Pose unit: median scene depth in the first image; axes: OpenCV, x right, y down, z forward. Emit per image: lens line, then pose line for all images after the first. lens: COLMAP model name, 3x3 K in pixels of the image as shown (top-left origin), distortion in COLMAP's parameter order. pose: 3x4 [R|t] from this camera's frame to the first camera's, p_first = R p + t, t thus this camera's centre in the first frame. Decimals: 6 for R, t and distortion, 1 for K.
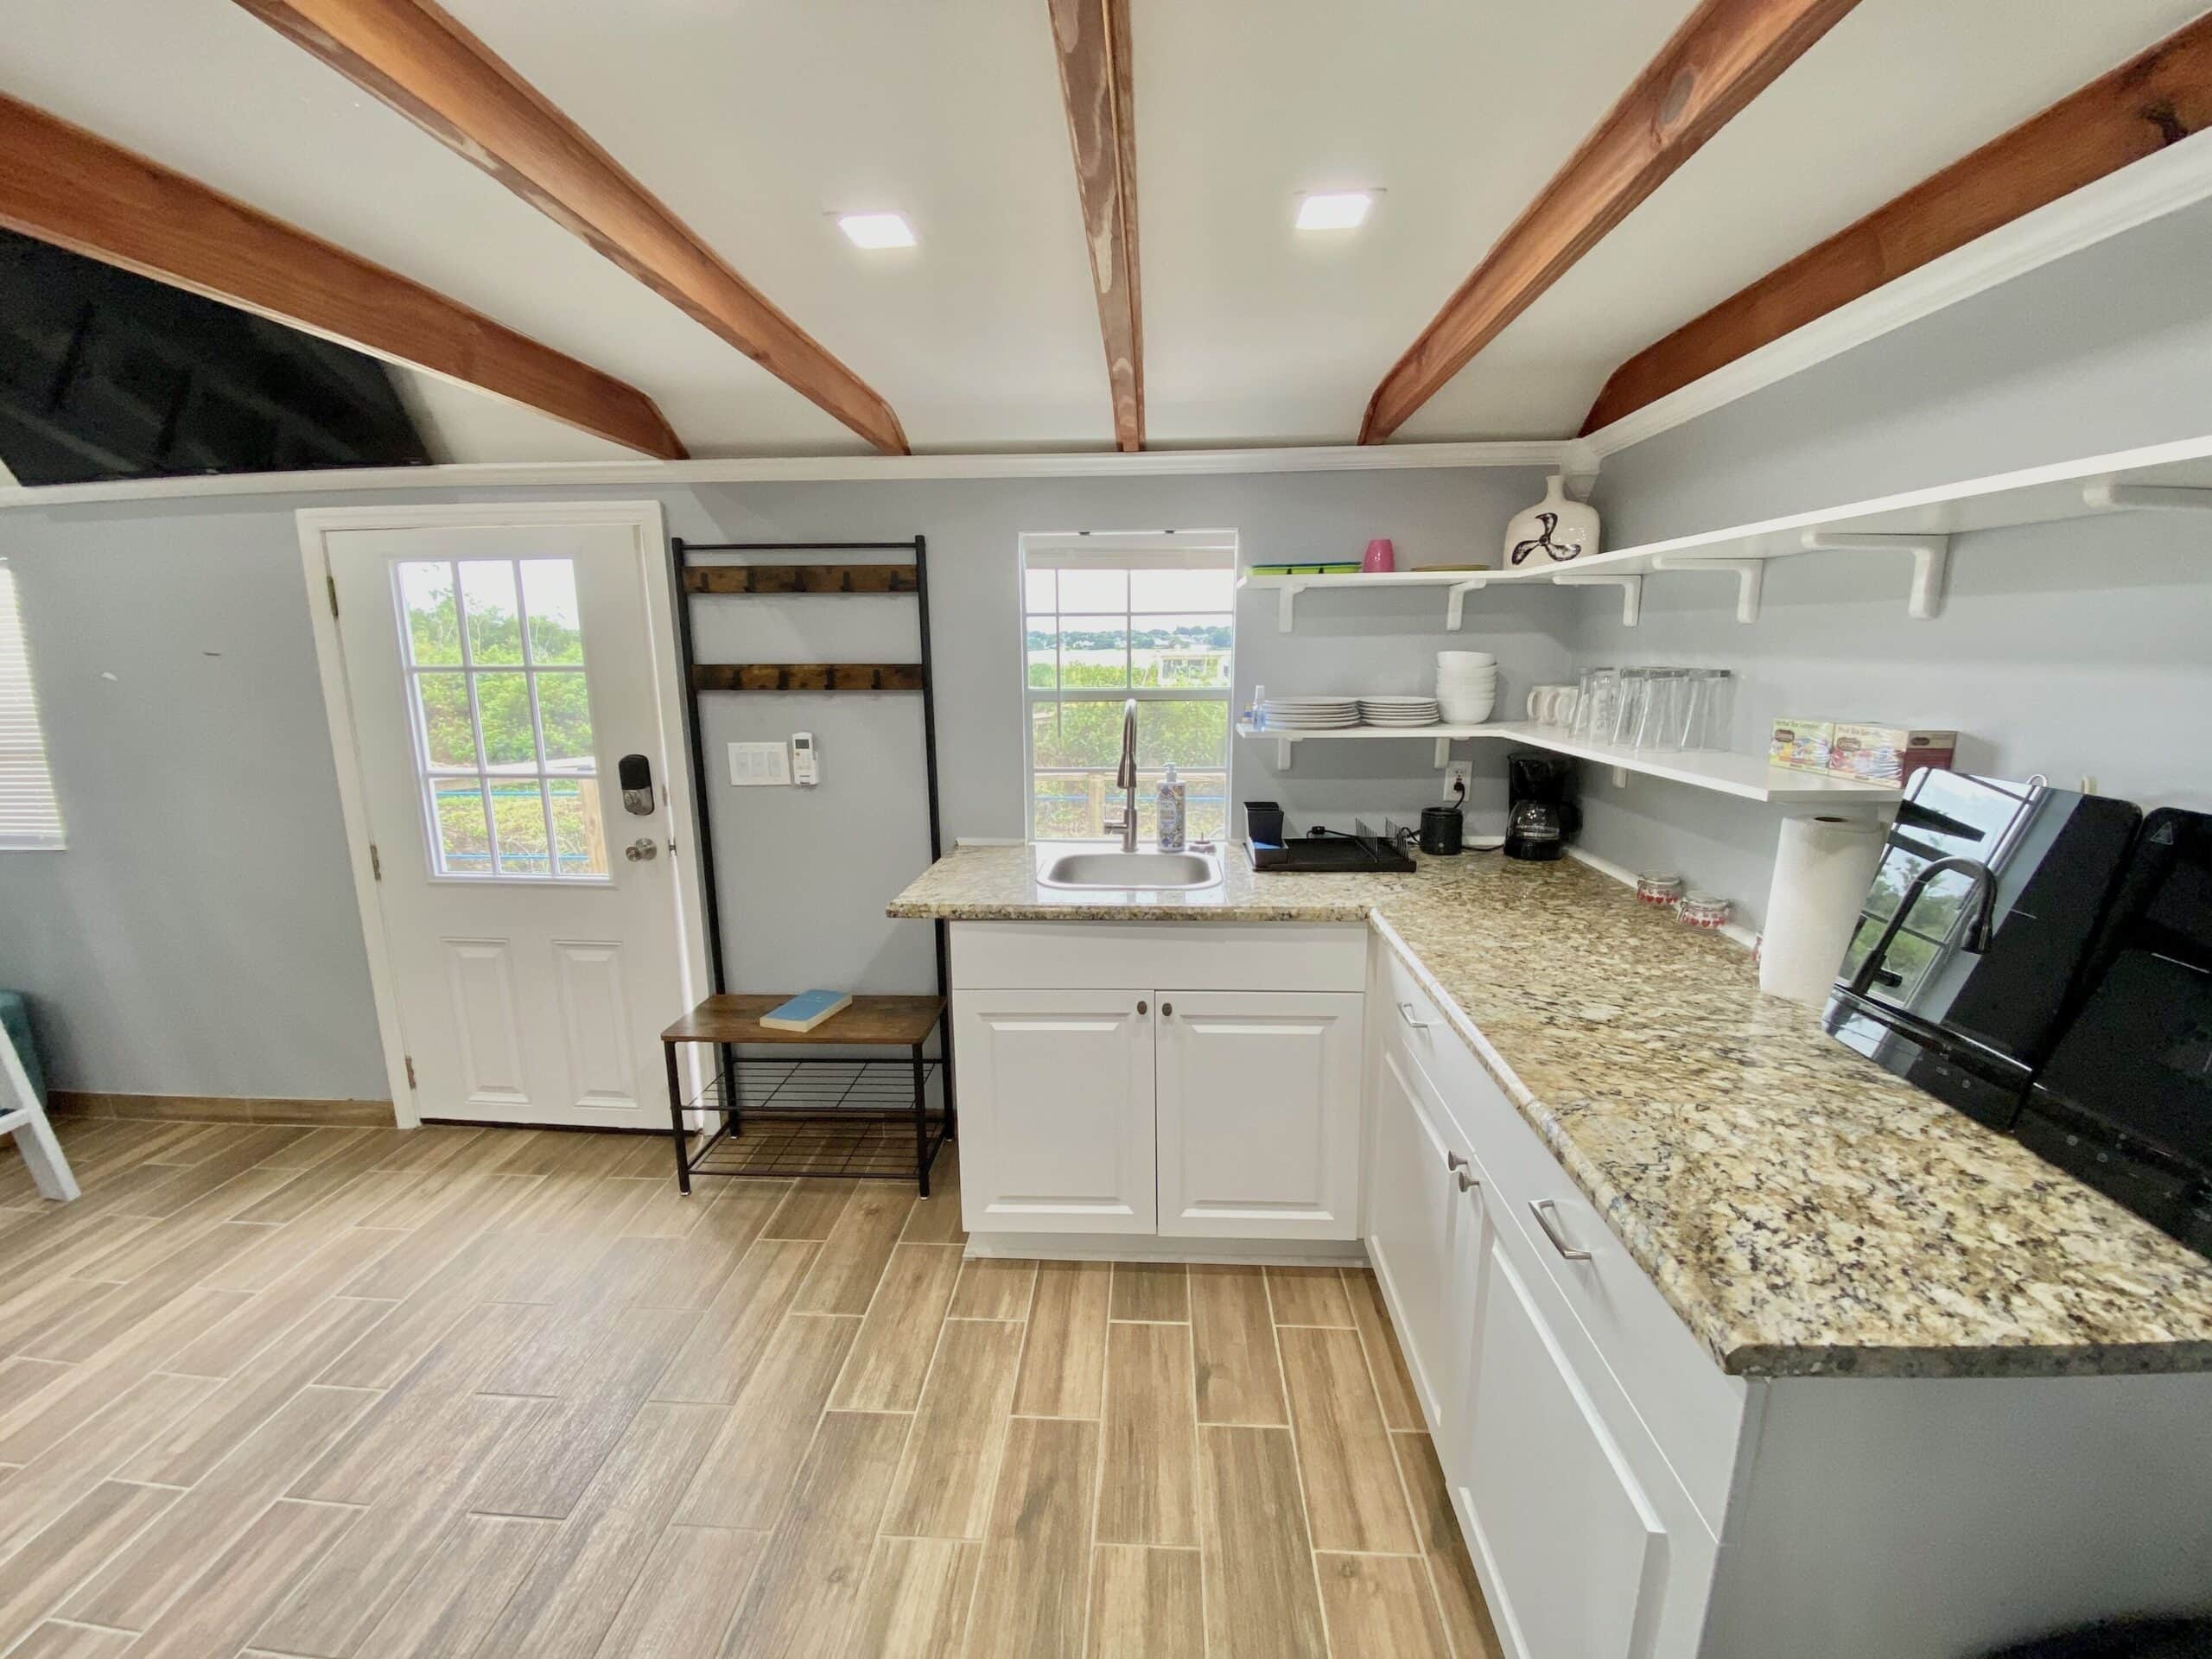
lens RADIAL K [[892.7, 0, 1117.8], [0, 892.7, 833.5], [0, 0, 1]] dist [-0.009291, -0.004741]
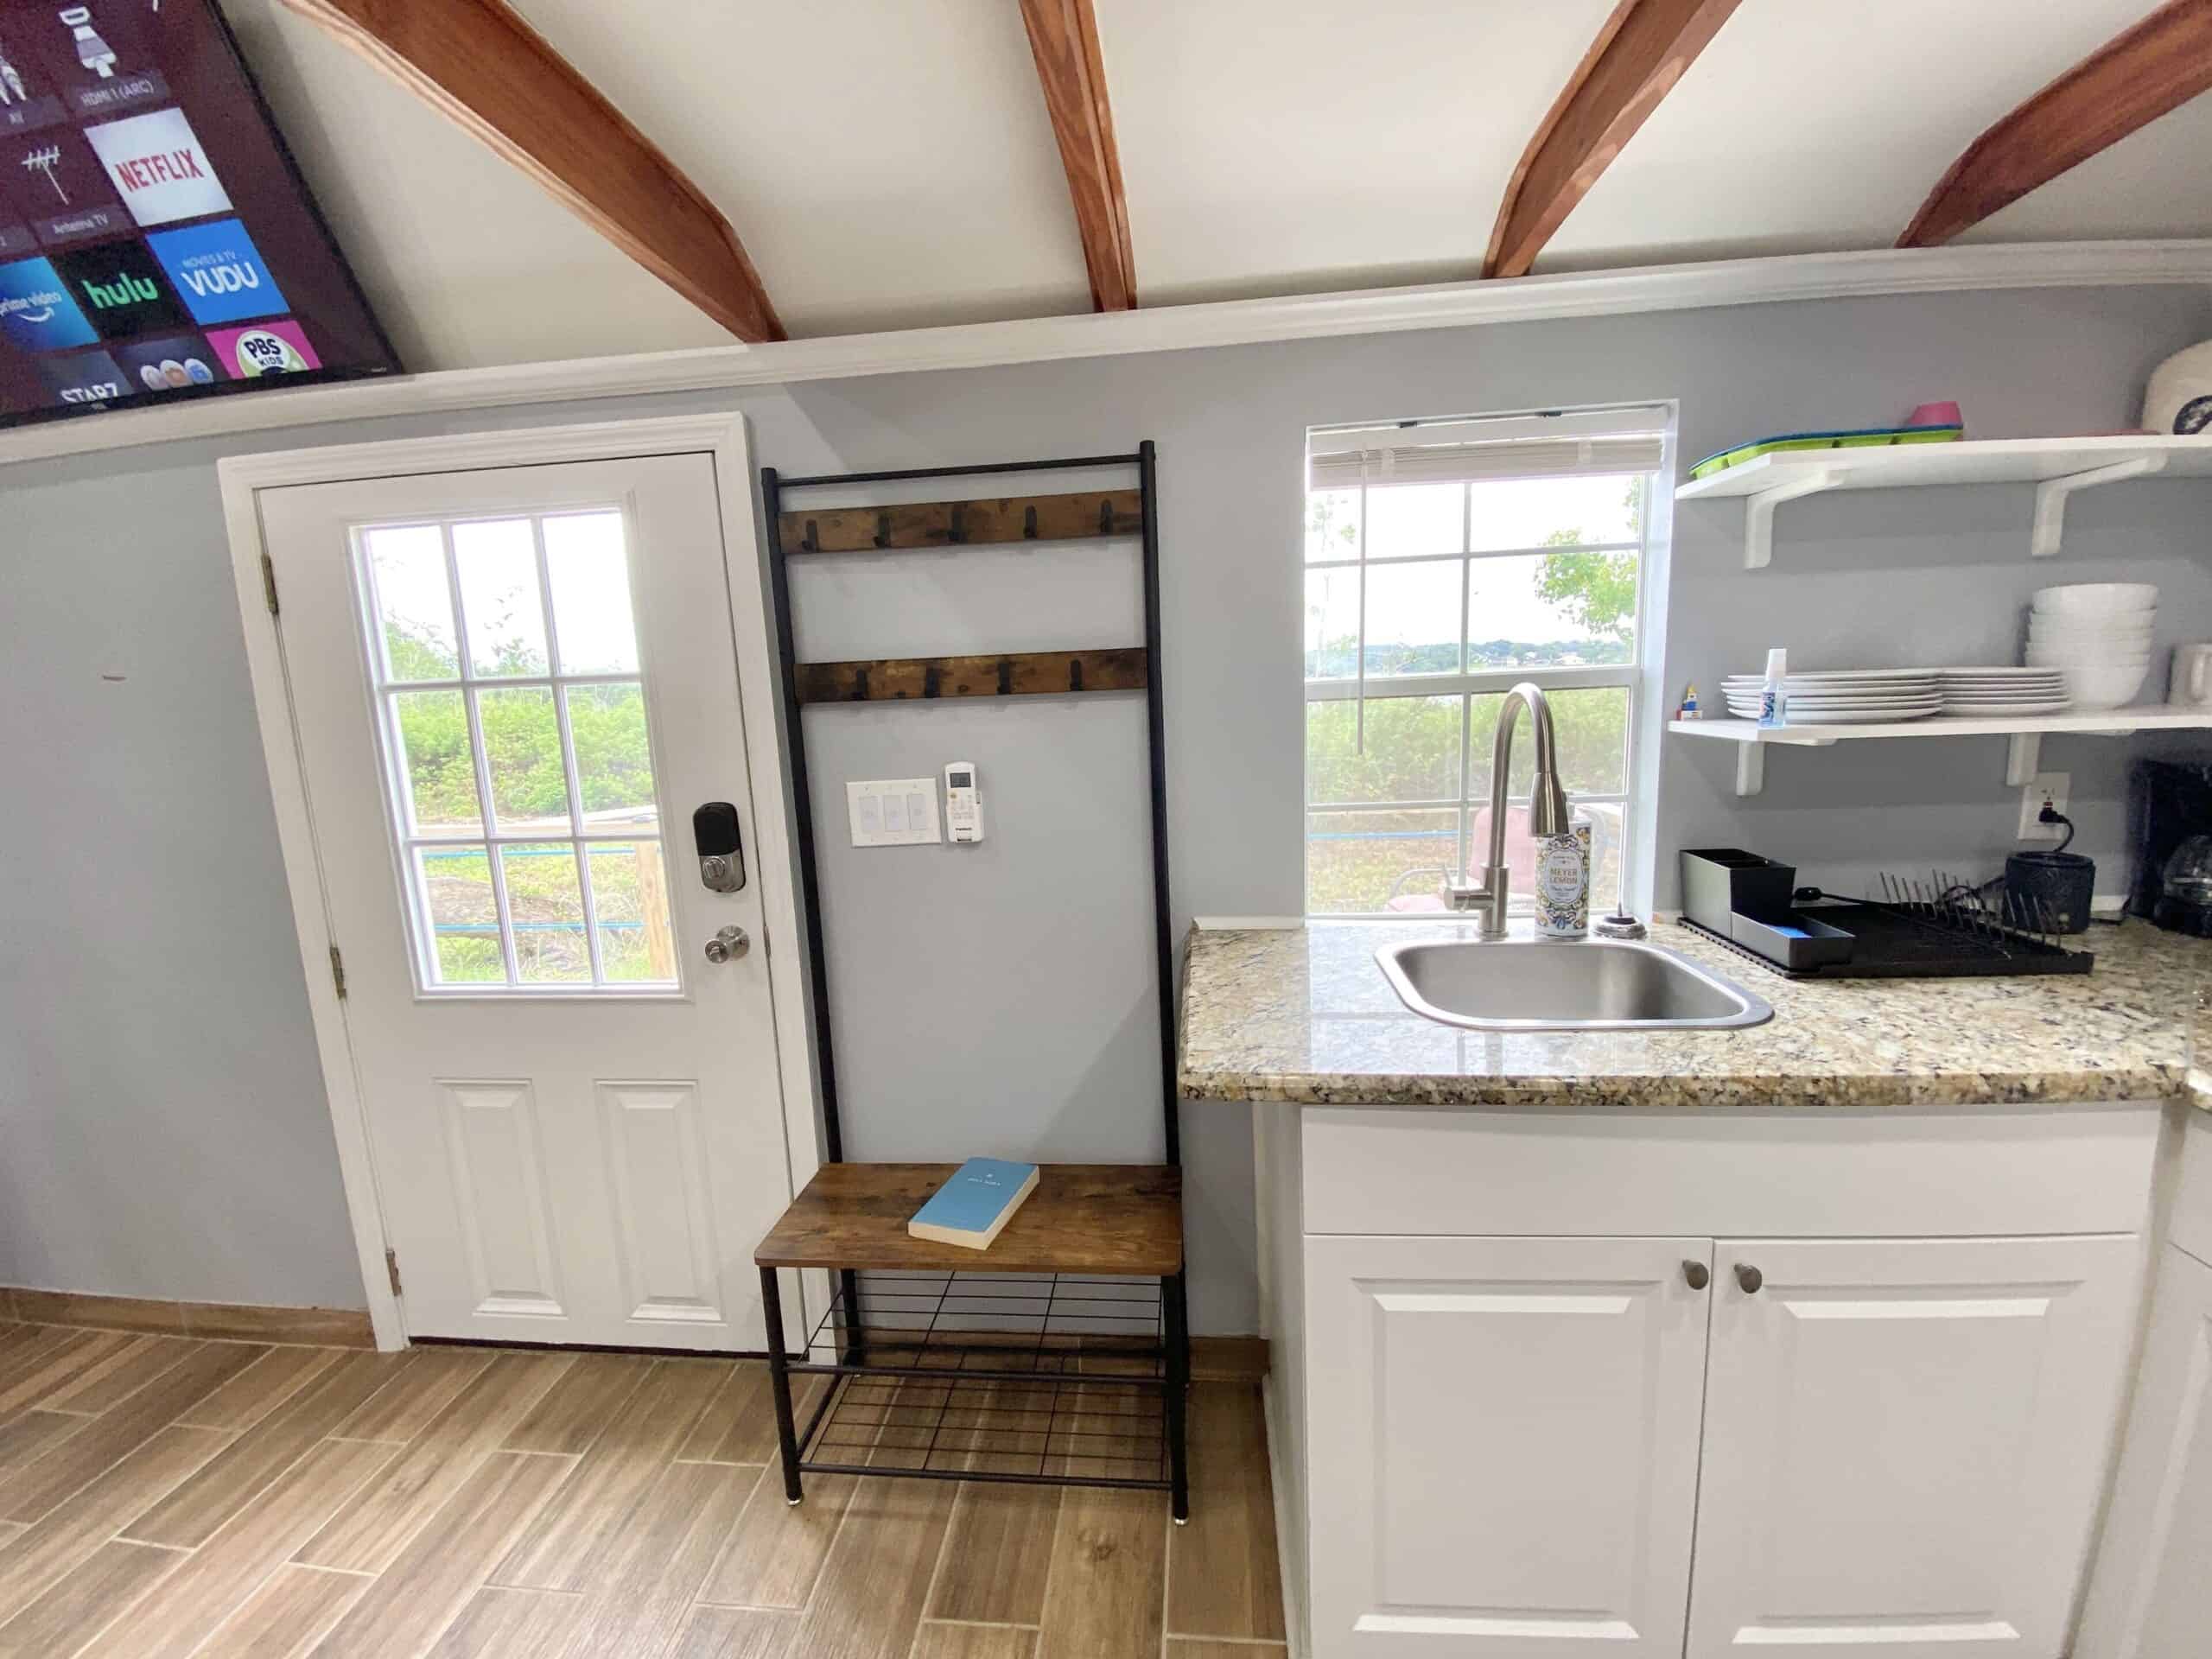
lens RADIAL K [[892.7, 0, 1111.7], [0, 892.7, 830.2], [0, 0, 1]] dist [-0.009291, -0.004741]
pose [[0.997777, -0.029602, -0.059708, -0.215122], [0.027220, 0.998816, -0.040312, -0.036480], [0.060831, 0.038598, 0.997402, 0.378250]]
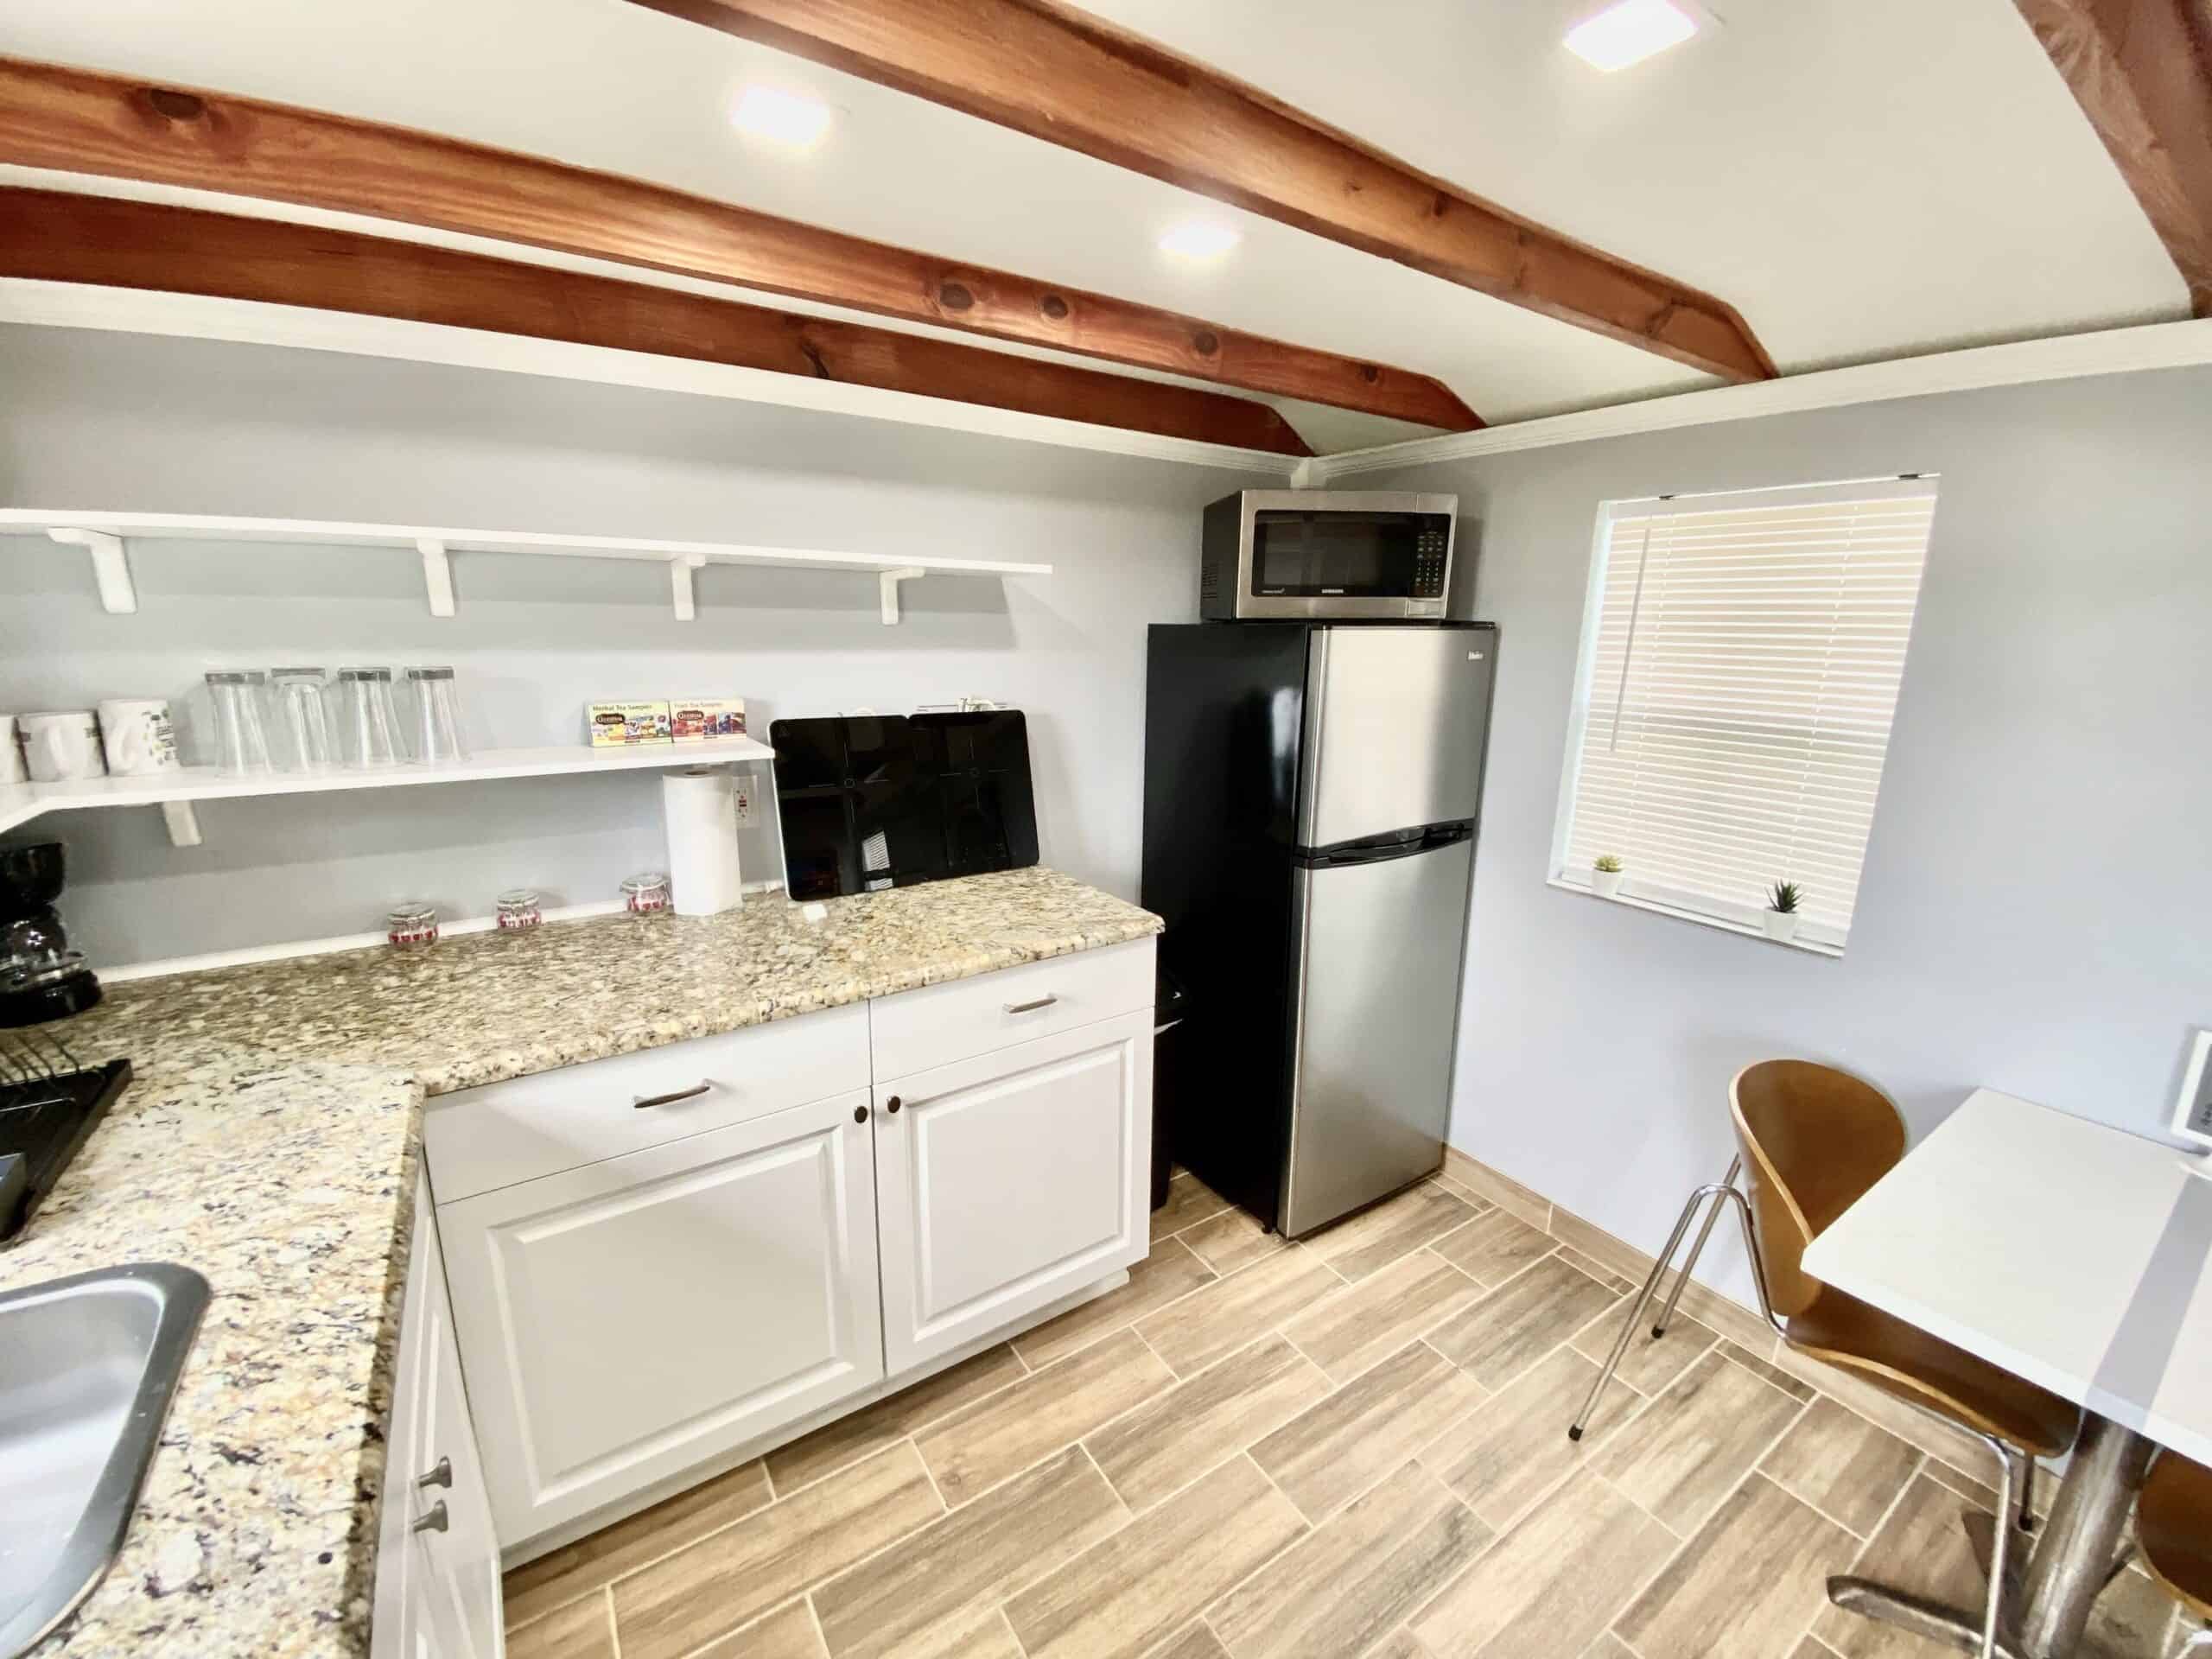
lens RADIAL K [[892.7, 0, 1100.5], [0, 892.7, 822.6], [0, 0, 1]] dist [-0.009291, -0.004741]
pose [[-0.590791, -0.175880, 0.787421, -0.344722], [0.151922, 0.934243, 0.322659, -0.160021], [-0.792392, 0.310251, -0.525223, 0.700587]]
